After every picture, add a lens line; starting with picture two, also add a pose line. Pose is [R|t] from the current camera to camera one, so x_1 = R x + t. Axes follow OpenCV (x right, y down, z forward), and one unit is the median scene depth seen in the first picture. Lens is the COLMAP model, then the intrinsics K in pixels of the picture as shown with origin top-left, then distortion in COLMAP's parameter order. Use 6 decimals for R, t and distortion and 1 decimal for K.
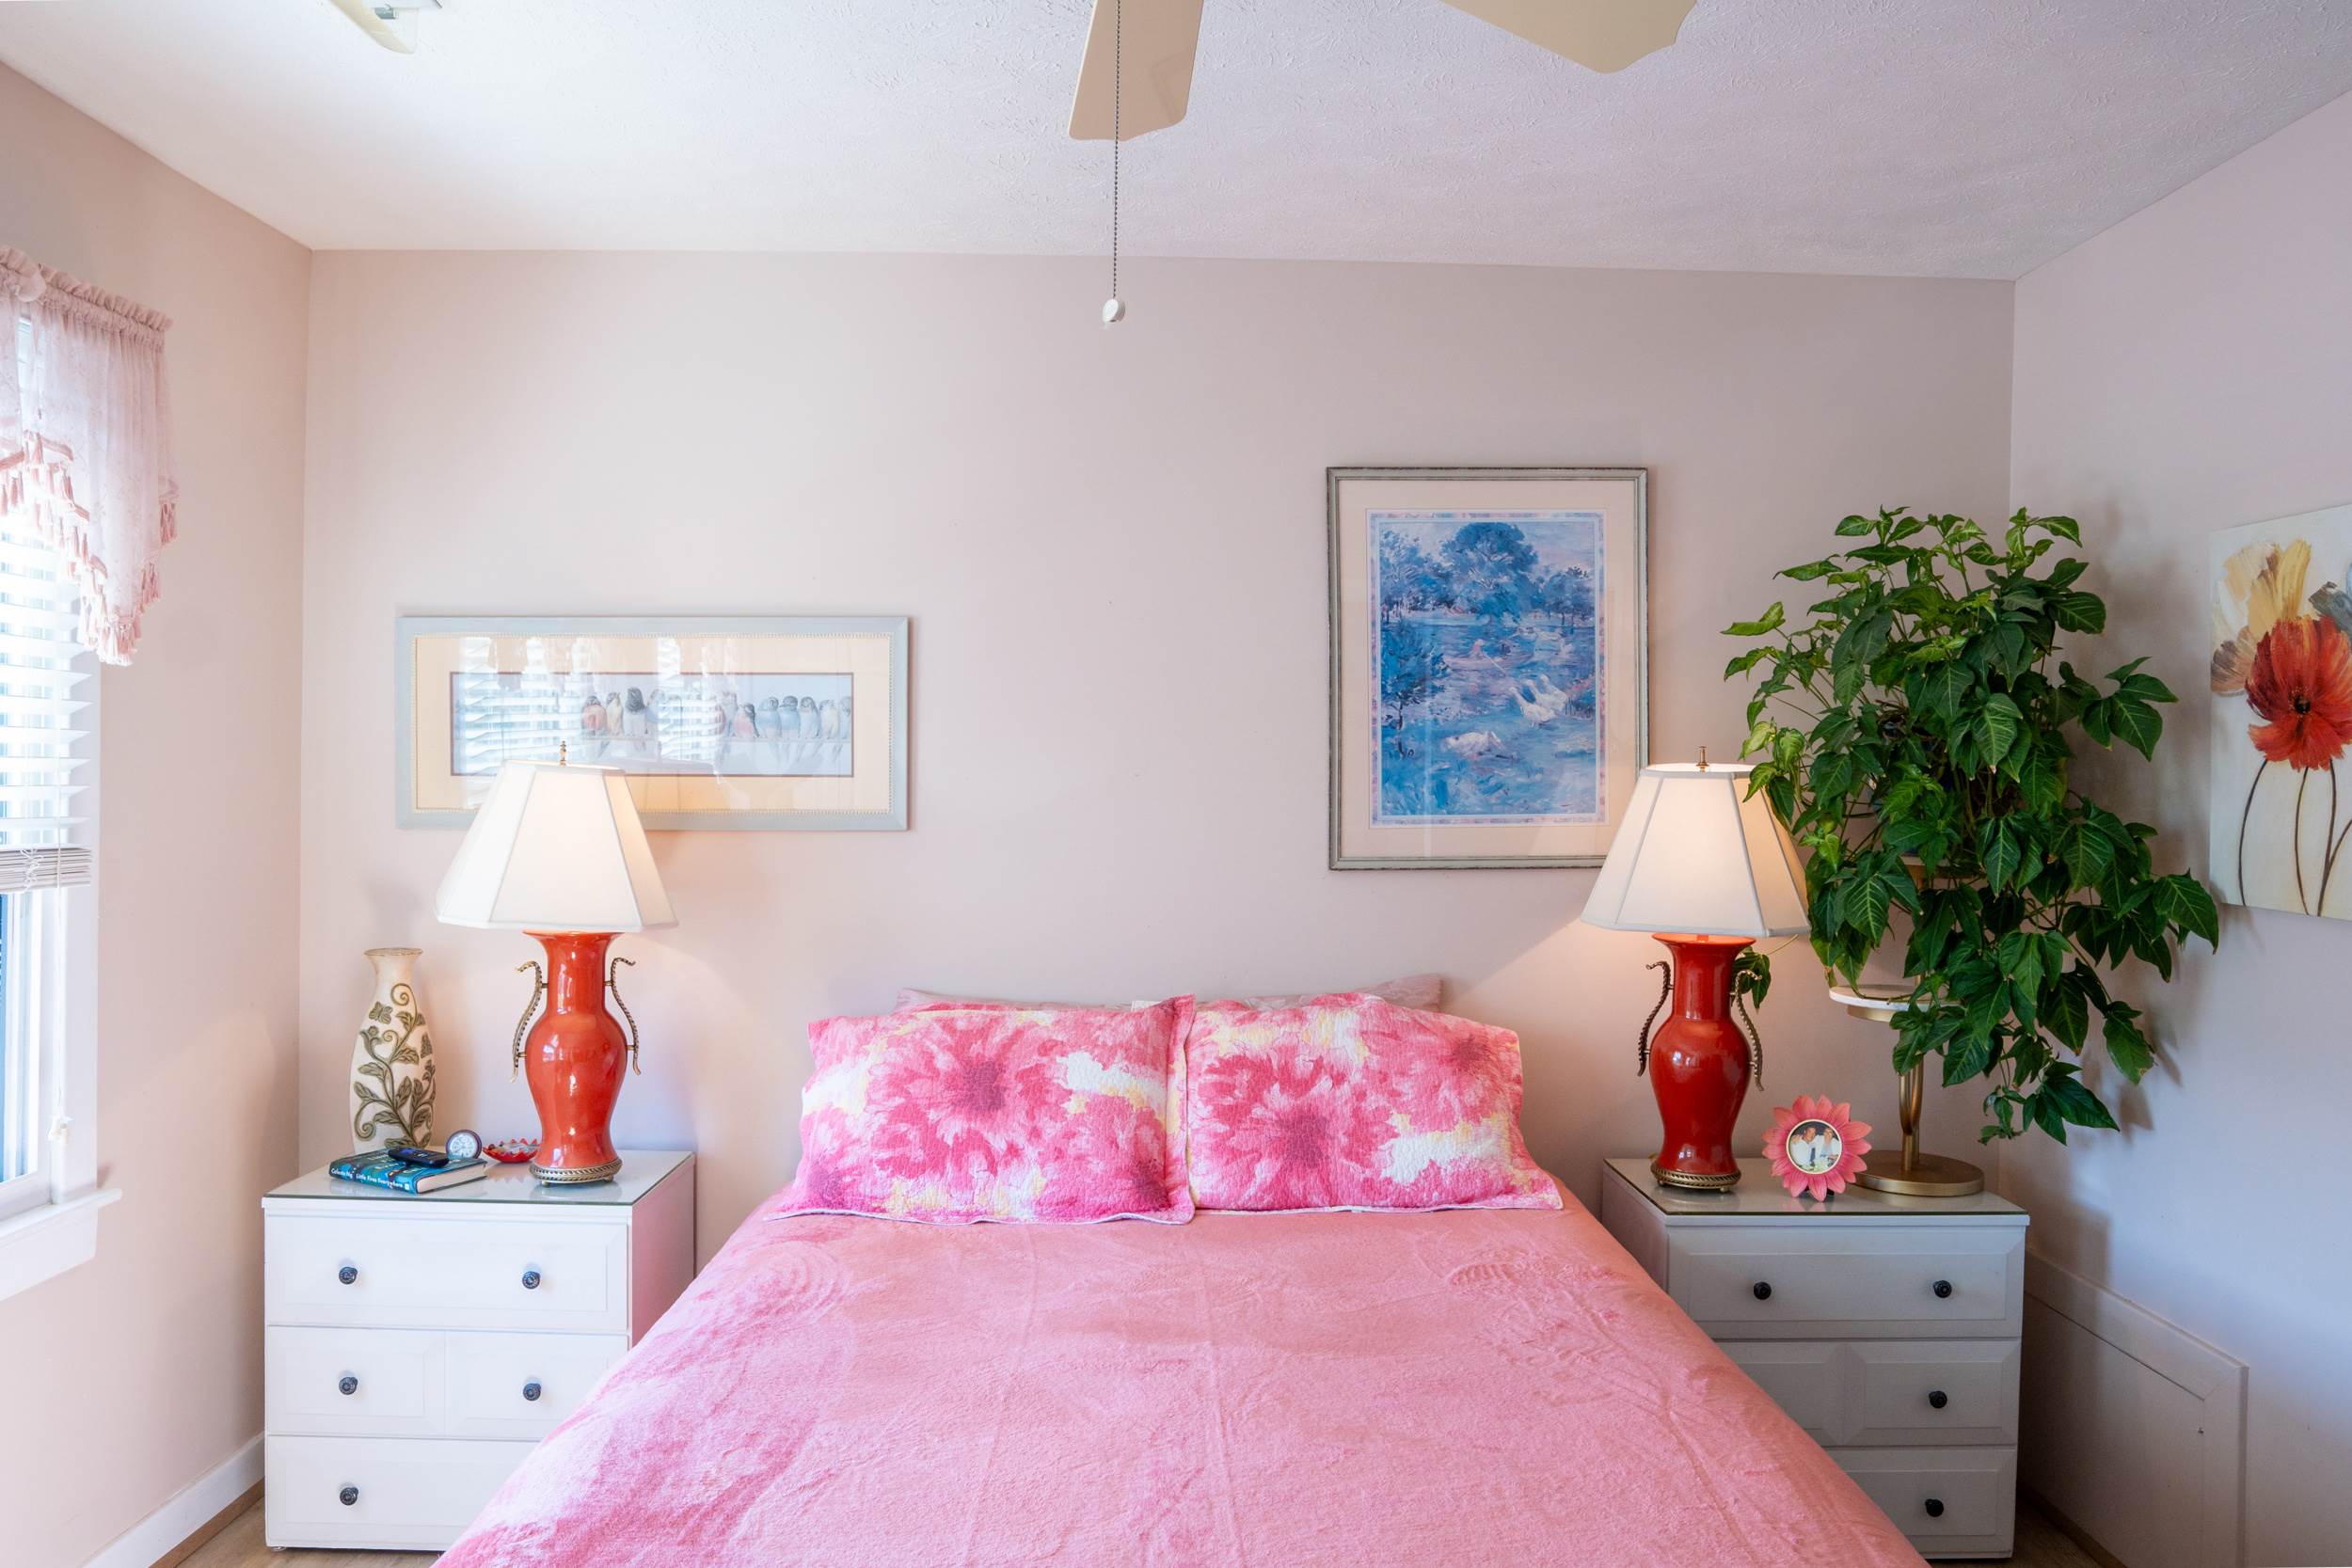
lens RADIAL K [[1682.3, 0, 1173.0], [0, 1682.3, 783.4], [0, 0, 1]] dist [-0.070386, 0.038287]
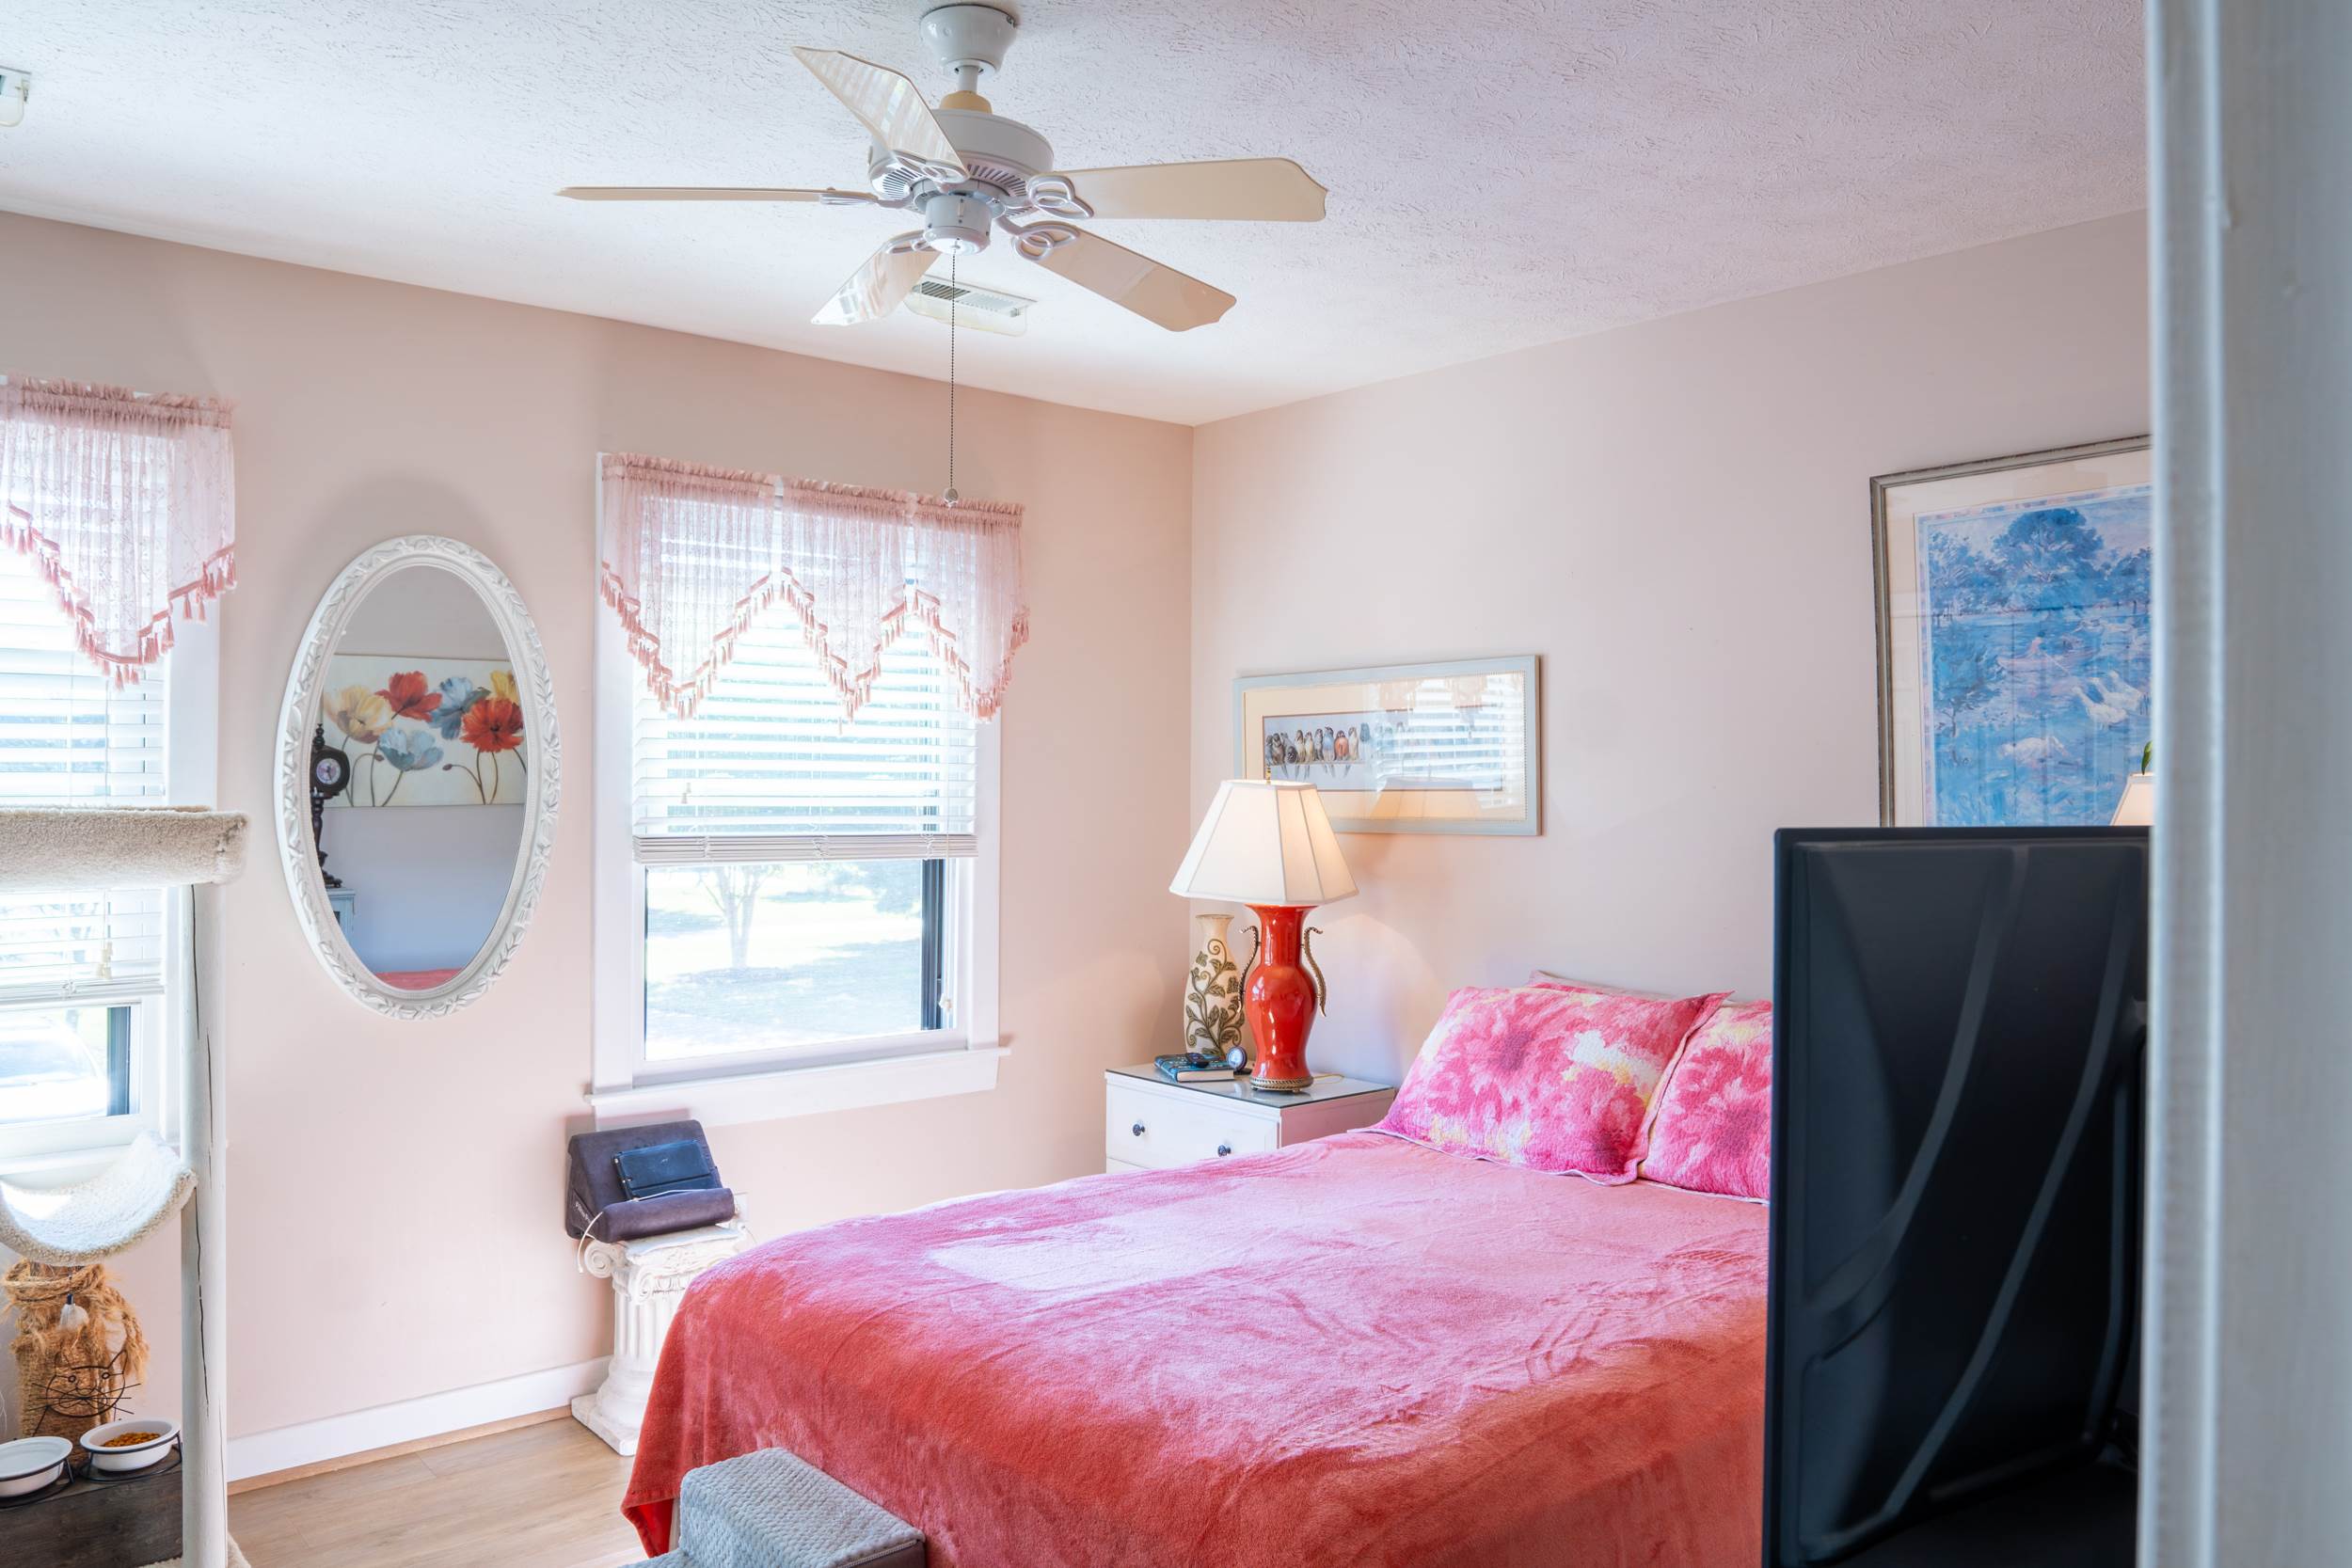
lens RADIAL K [[1682.3, 0, 1187.4], [0, 1682.3, 780.1], [0, 0, 1]] dist [-0.070386, 0.038287]
pose [[0.649749, -0.011971, -0.760054, 0.619543], [-0.002380, 0.999839, -0.017783, 0.011346], [0.760145, 0.013363, 0.649616, 0.053012]]
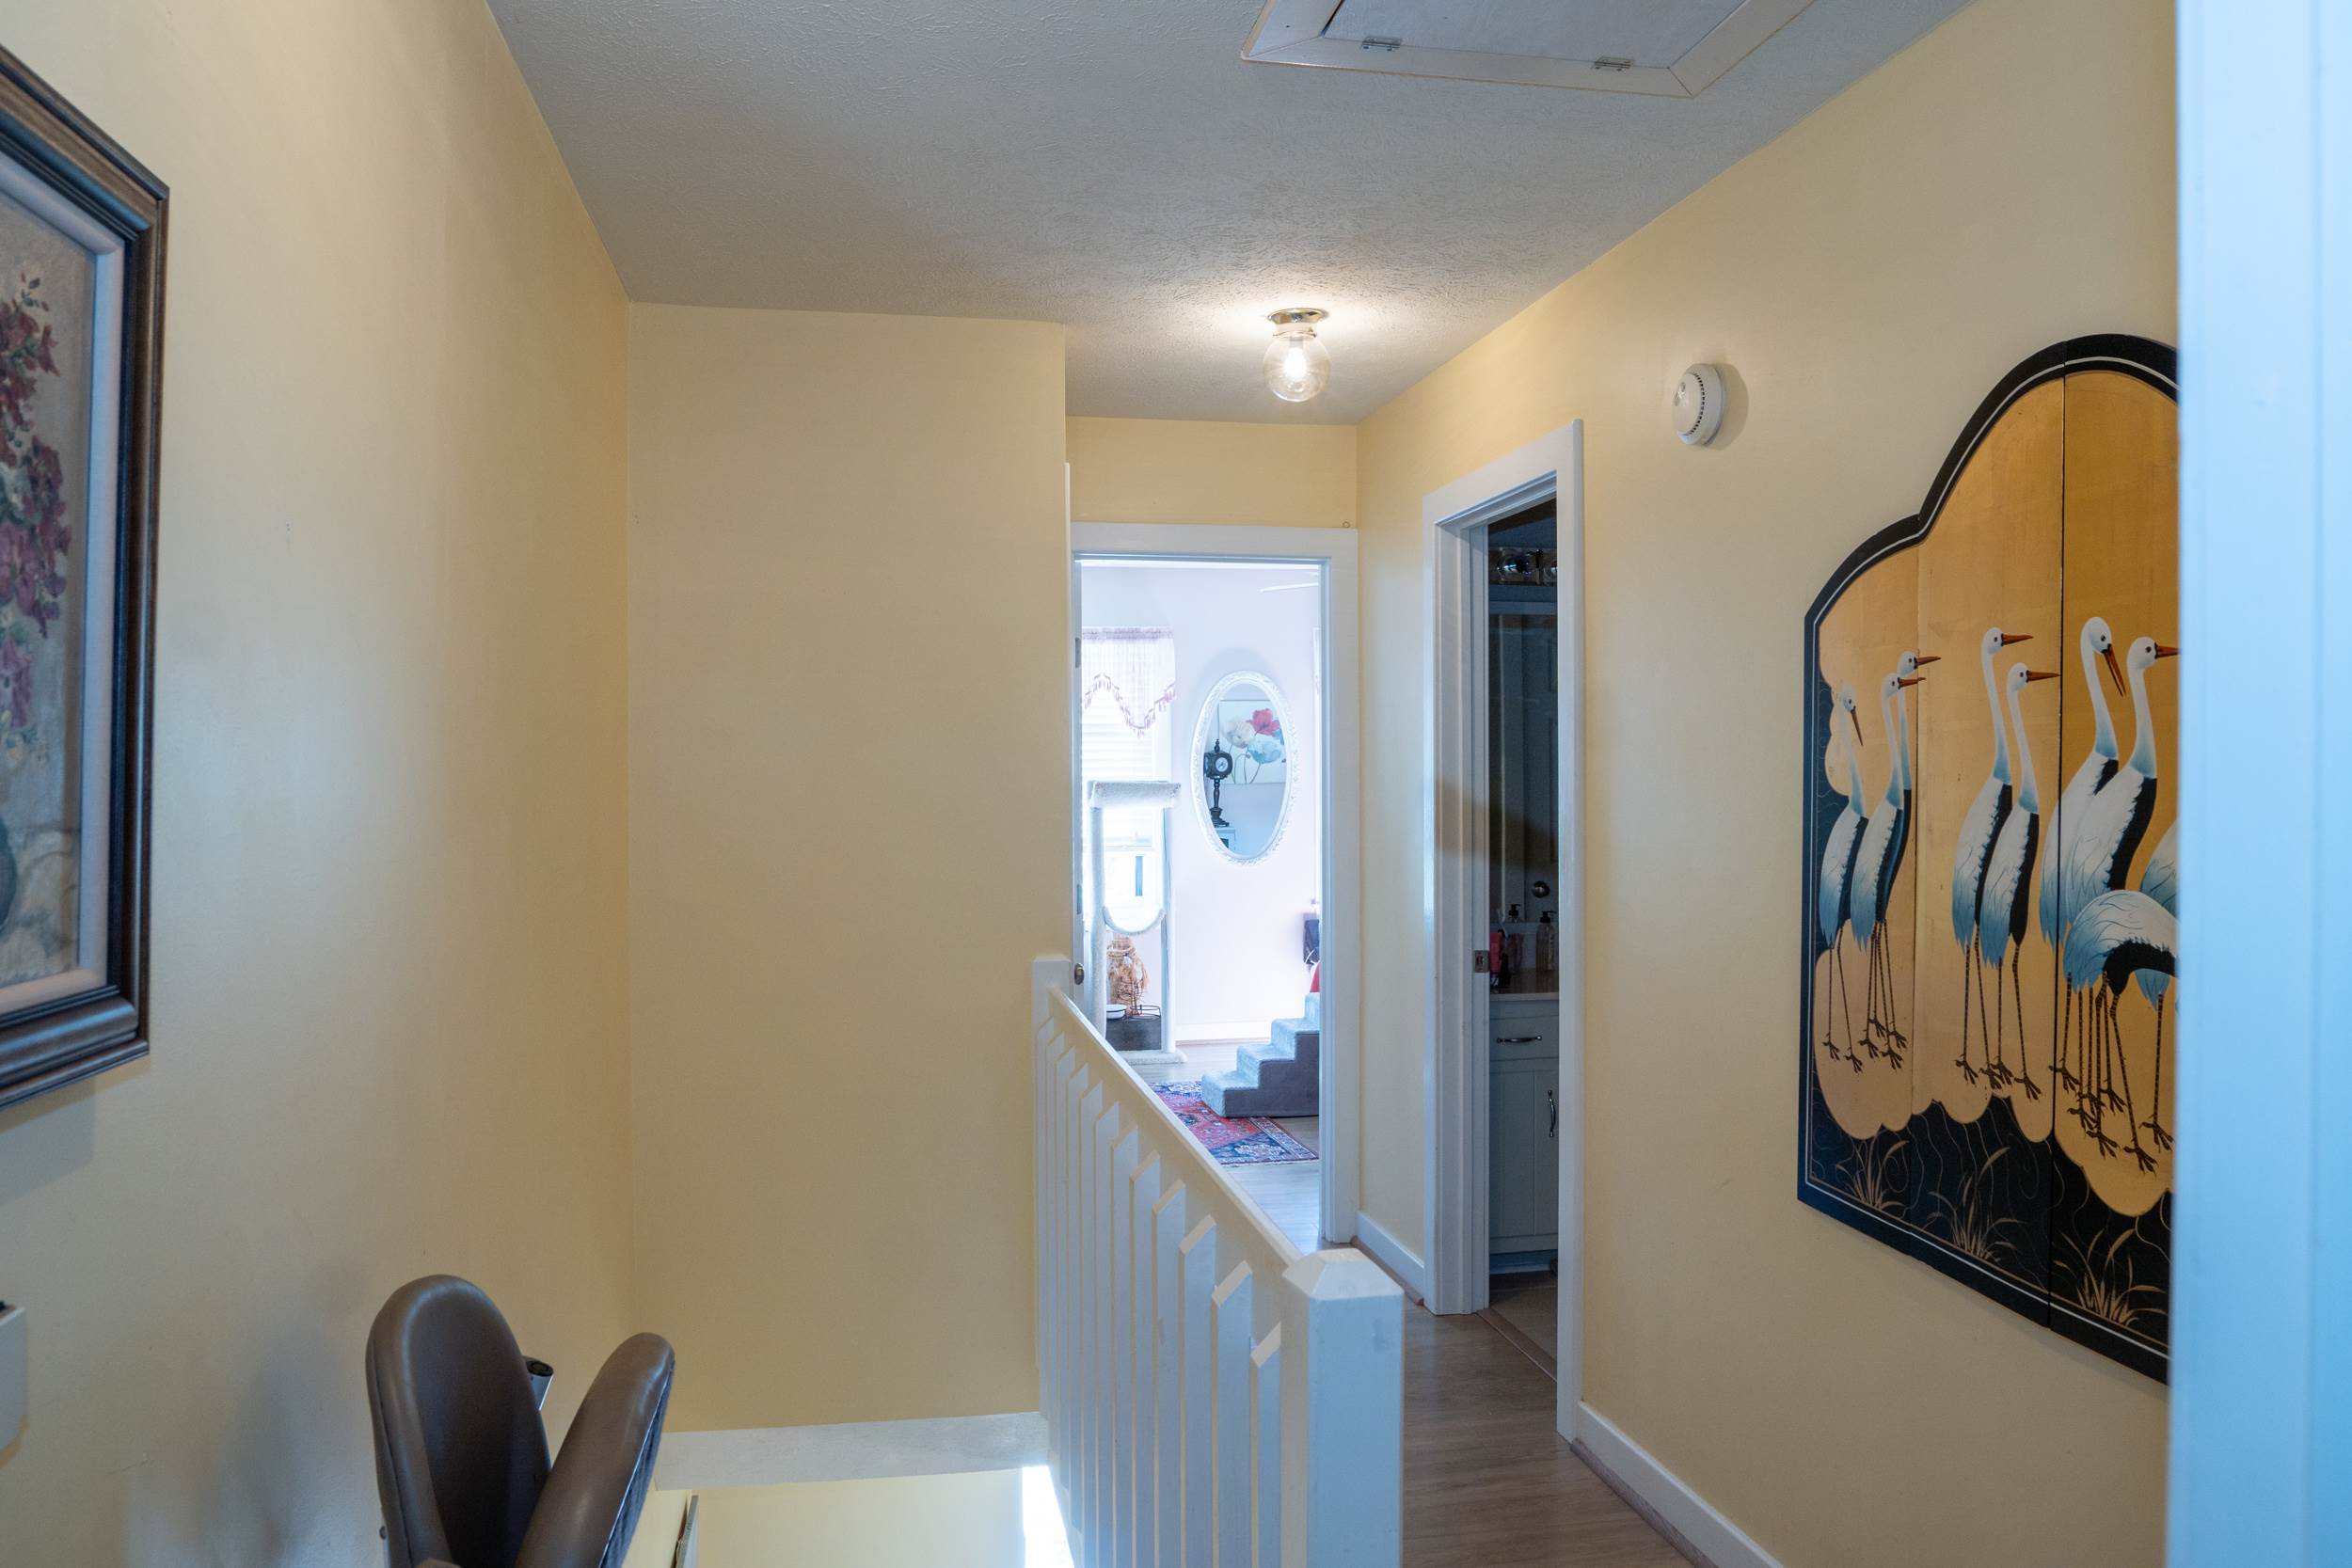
lens RADIAL K [[1682.3, 0, 1175.8], [0, 1682.3, 783.4], [0, 0, 1]] dist [-0.070386, 0.038287]
pose [[0.180298, -0.003828, -0.983605, 2.142990], [0.000667, 0.999993, -0.003770, 0.025142], [0.983612, 0.000024, 0.180299, -0.225293]]
